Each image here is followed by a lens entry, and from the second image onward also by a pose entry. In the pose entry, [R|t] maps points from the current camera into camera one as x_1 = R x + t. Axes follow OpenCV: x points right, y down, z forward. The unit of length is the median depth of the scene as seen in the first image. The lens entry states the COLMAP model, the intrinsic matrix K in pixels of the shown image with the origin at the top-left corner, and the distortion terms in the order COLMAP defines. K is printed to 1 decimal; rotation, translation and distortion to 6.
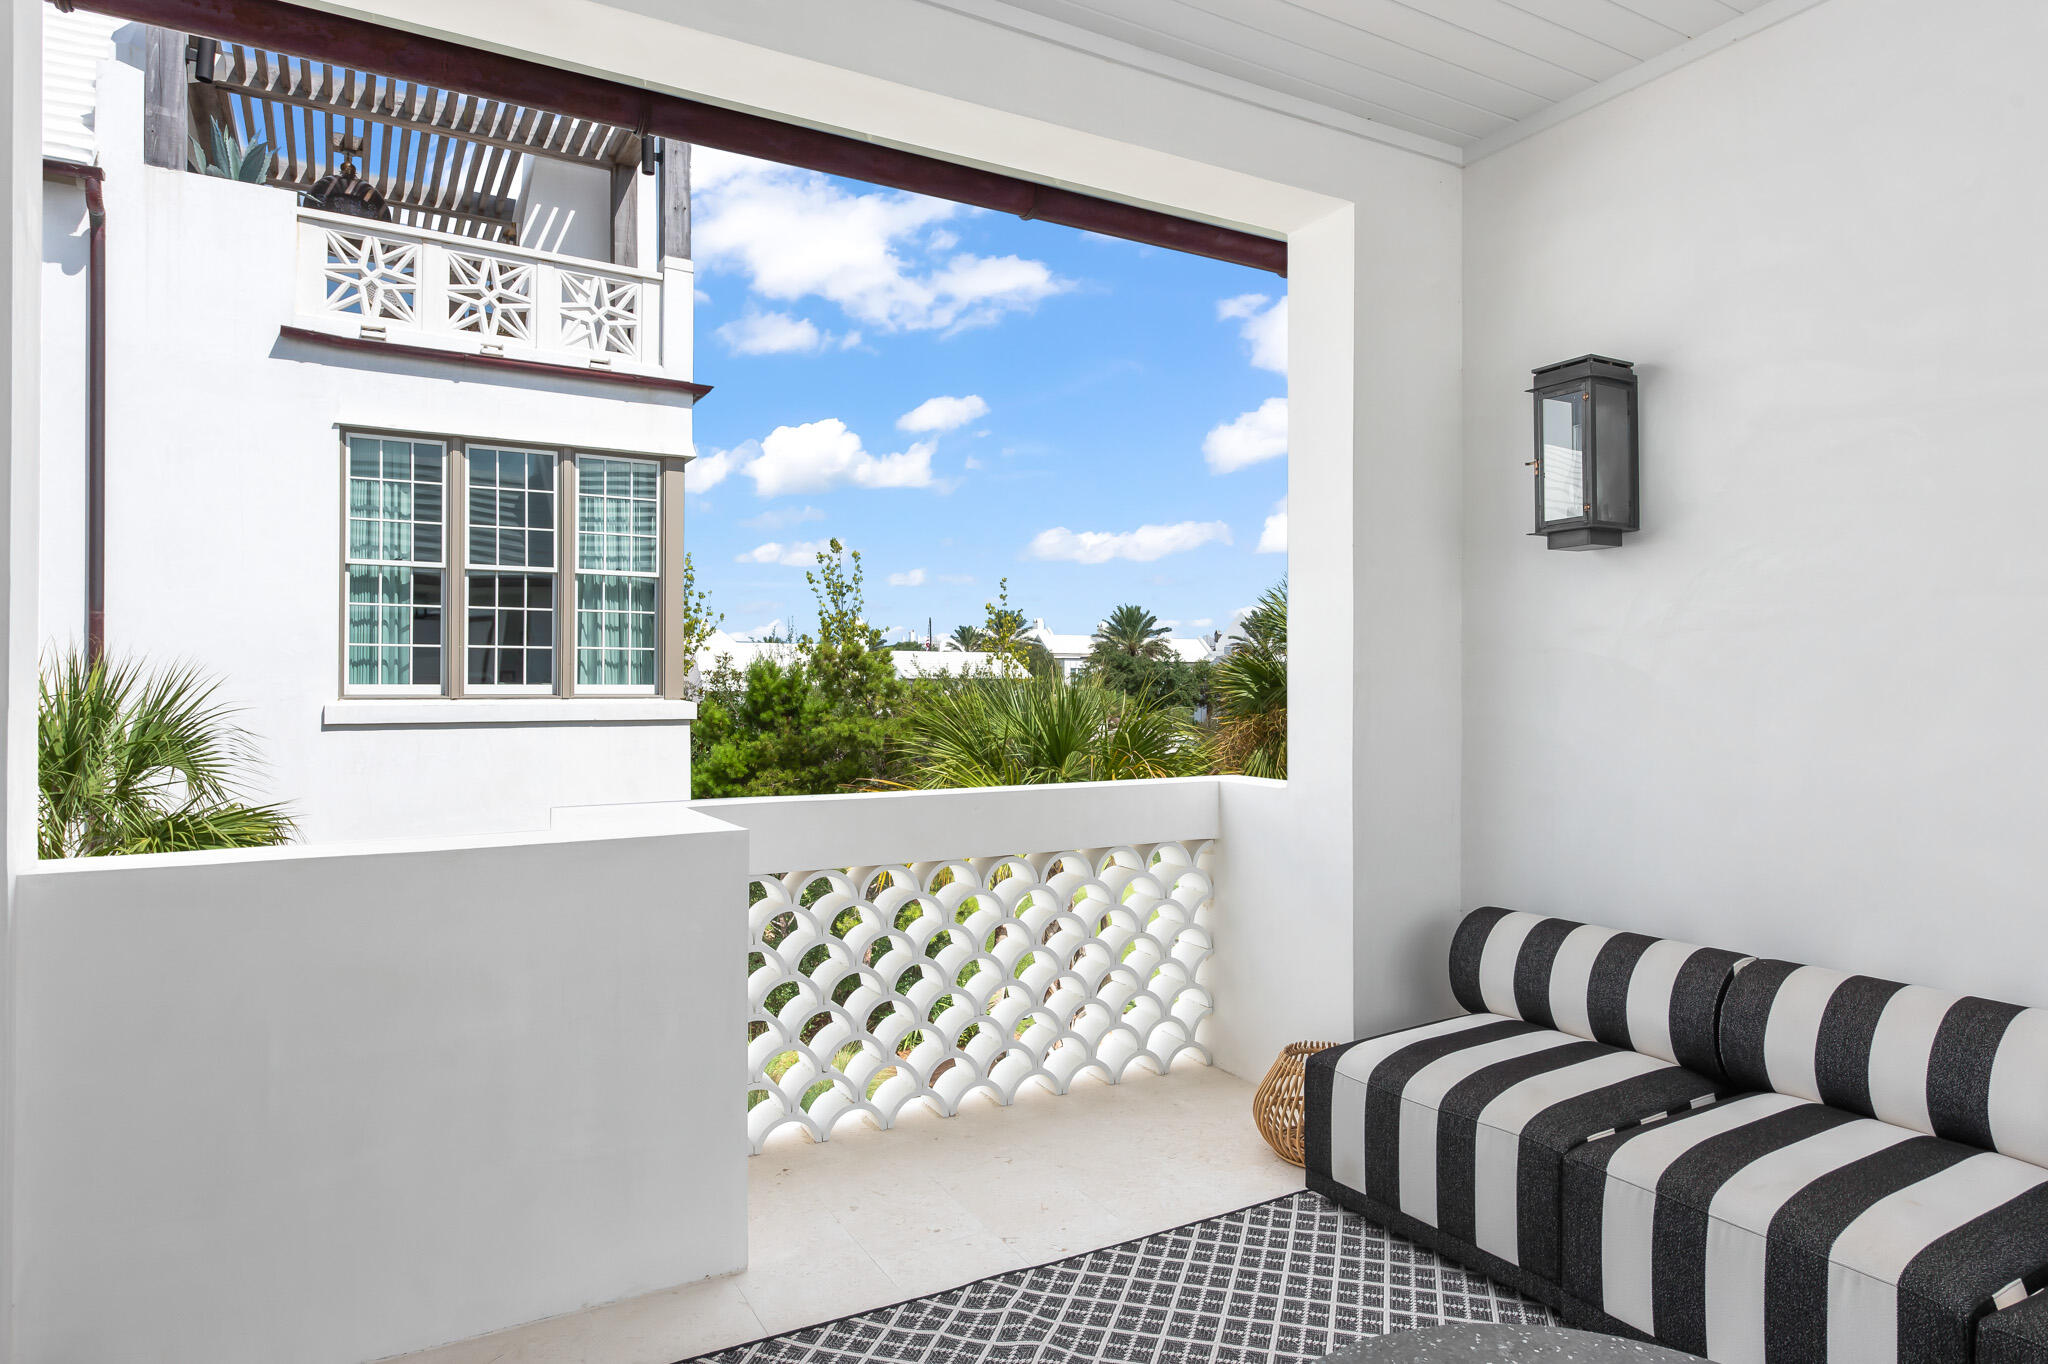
lens RADIAL K [[1185.1, 0, 1024.0], [0, 1185.1, 682.0], [0, 0, 1]] dist [0.000819, 0.001359]
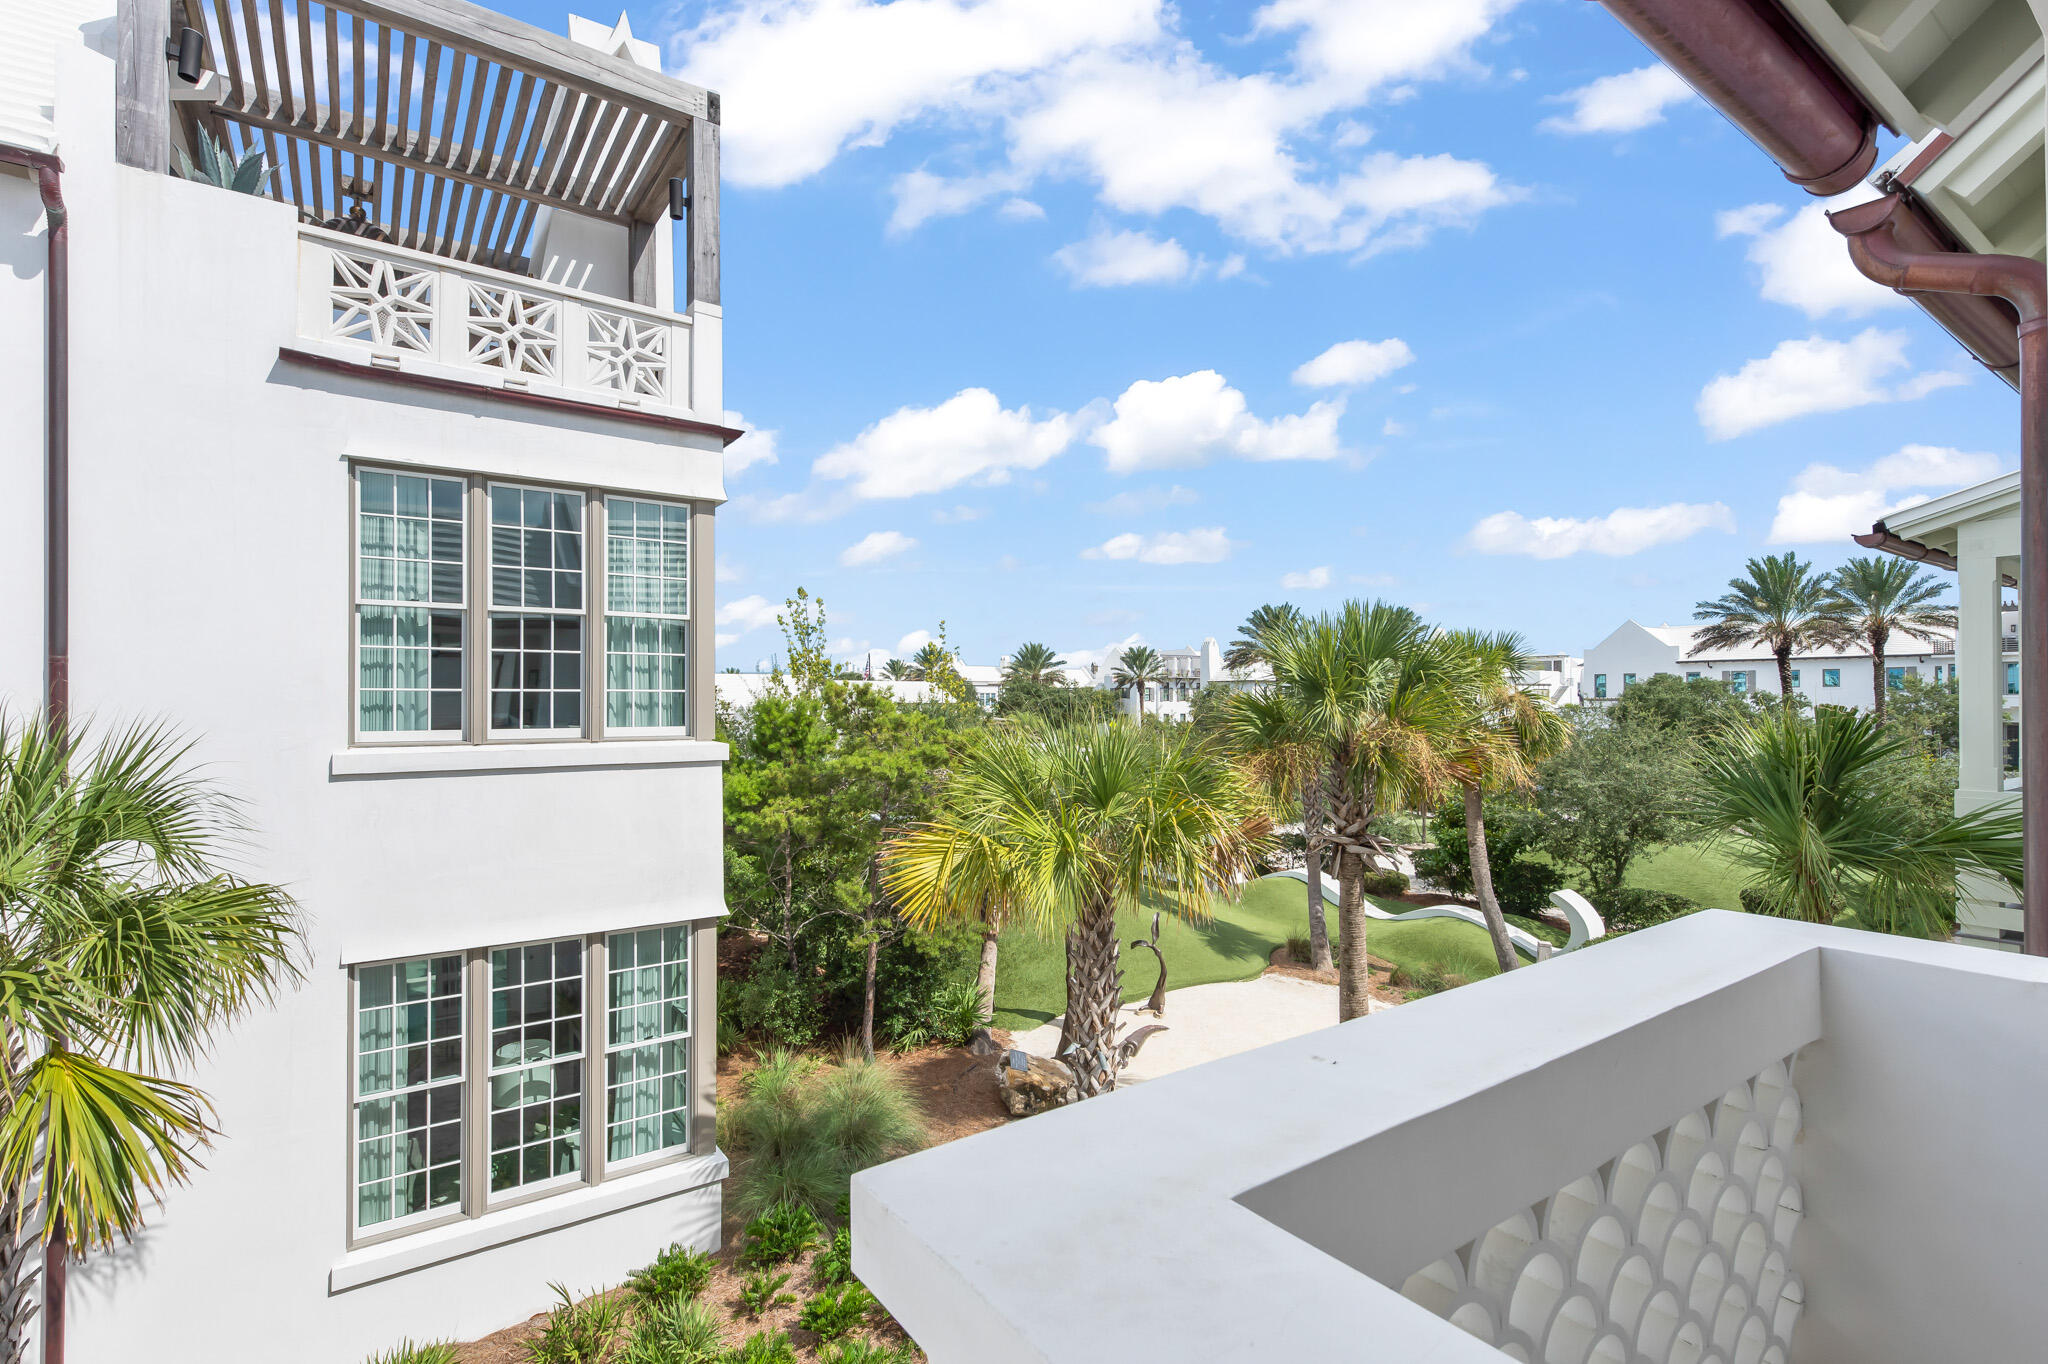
lens RADIAL K [[934.1, 0, 1029.7], [0, 934.1, 701.0], [0, 0, 1]] dist [0.004597, -0.000630]
pose [[0.995014, -0.005418, 0.099592, -0.104637], [0.005634, 0.999982, -0.001894, -0.016805], [-0.099580, 0.002446, 0.995027, 0.190217]]
